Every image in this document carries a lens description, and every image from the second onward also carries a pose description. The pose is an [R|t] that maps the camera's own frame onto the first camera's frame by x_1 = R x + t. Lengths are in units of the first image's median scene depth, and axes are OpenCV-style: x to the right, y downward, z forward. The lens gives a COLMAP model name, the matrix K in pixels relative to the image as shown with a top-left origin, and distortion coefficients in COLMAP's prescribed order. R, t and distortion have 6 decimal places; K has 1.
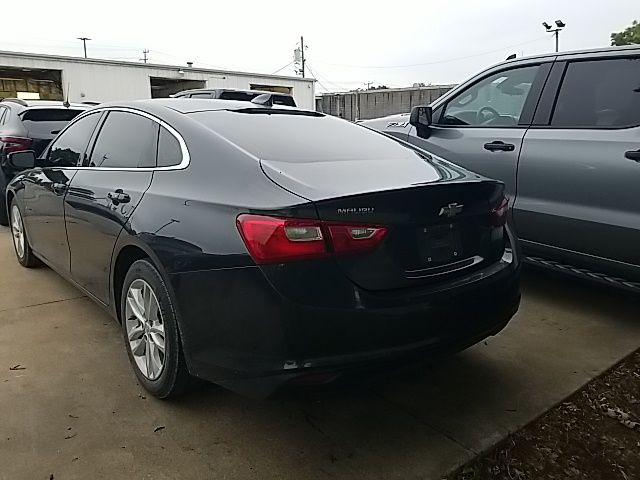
lens RADIAL K [[451.2, 0, 333.1], [0, 451.2, 249.4], [0, 0, 1]] dist [-0.004630, -0.005924]
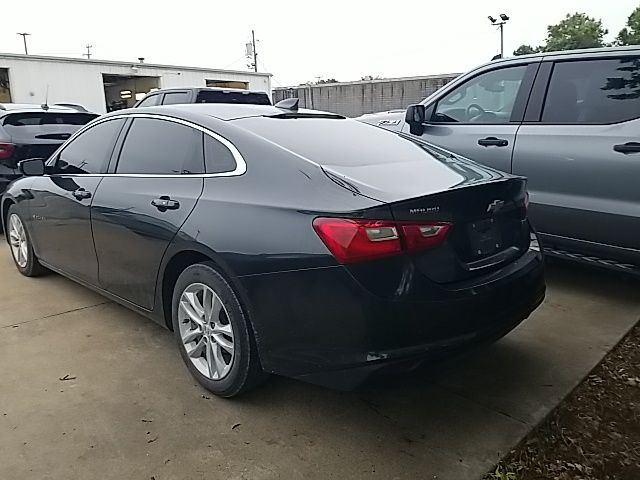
lens RADIAL K [[460.1, 0, 295.8], [0, 460.1, 240.0], [0, 0, 1]] dist [0.003525, -0.012132]
pose [[0.995670, -0.041813, 0.083024, -0.270635], [0.042063, 0.999114, -0.001265, -0.020224], [-0.082897, 0.004752, 0.996547, -0.062341]]
